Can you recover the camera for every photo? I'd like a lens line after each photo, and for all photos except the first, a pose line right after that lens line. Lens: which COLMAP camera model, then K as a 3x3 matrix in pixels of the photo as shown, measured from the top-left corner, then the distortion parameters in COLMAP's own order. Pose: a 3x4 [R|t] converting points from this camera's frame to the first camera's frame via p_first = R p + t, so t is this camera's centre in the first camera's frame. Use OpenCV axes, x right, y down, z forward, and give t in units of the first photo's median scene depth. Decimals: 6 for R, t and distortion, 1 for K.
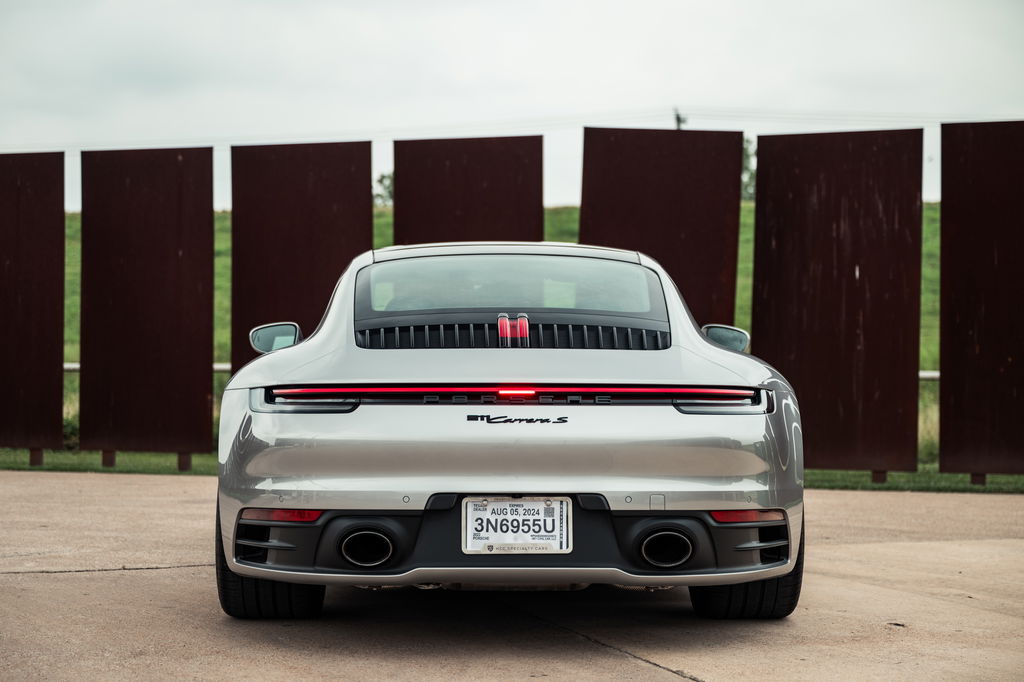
lens RADIAL K [[1877.7, 0, 512.0], [0, 1877.7, 341.0], [0, 0, 1]] dist [-0.002630, -0.077286]
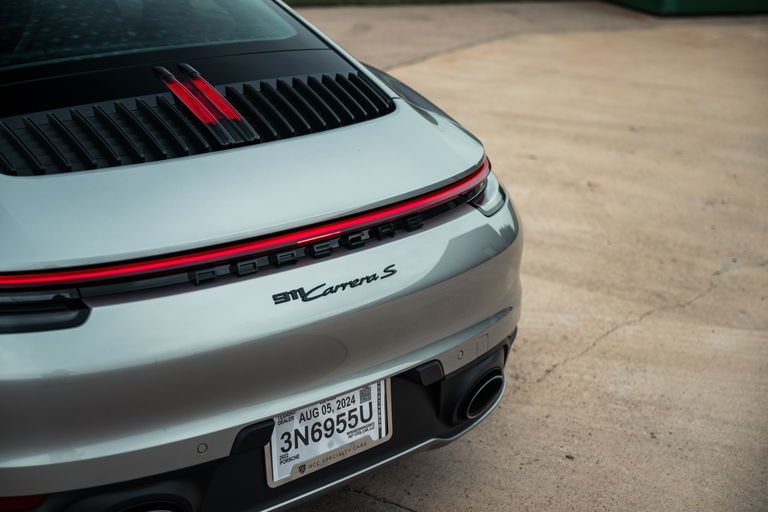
lens RADIAL K [[1155.3, 0, 384.0], [0, 1155.3, 256.0], [0, 0, 1]] dist [0.007575, 0.013906]
pose [[0.774402, -0.200533, 0.600073, -0.223520], [-0.029563, 0.935937, 0.350924, -0.109040], [-0.632003, -0.289497, 0.718863, 0.701634]]
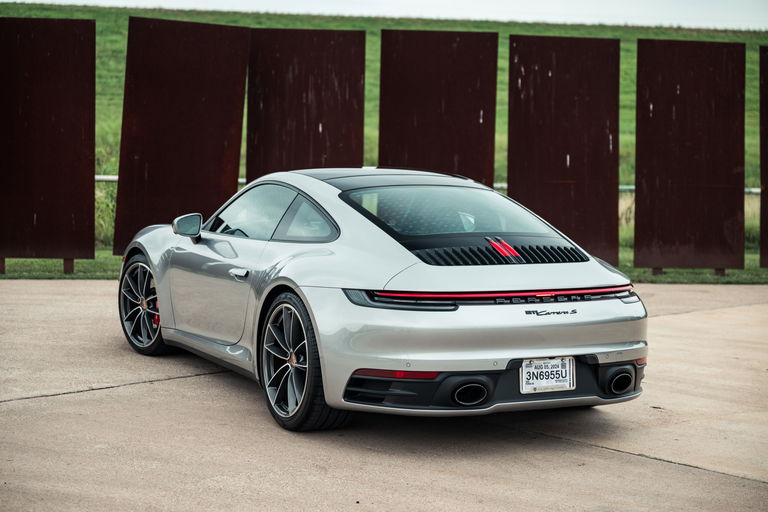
lens RADIAL K [[1417.4, 0, 374.0], [0, 1417.4, 256.4], [0, 0, 1]] dist [-0.025396, 1.879926]
pose [[0.908606, -0.022886, 0.417026, -0.662921], [-0.020163, 0.994930, 0.098532, -0.128291], [-0.417167, -0.097935, 0.903538, -0.067331]]
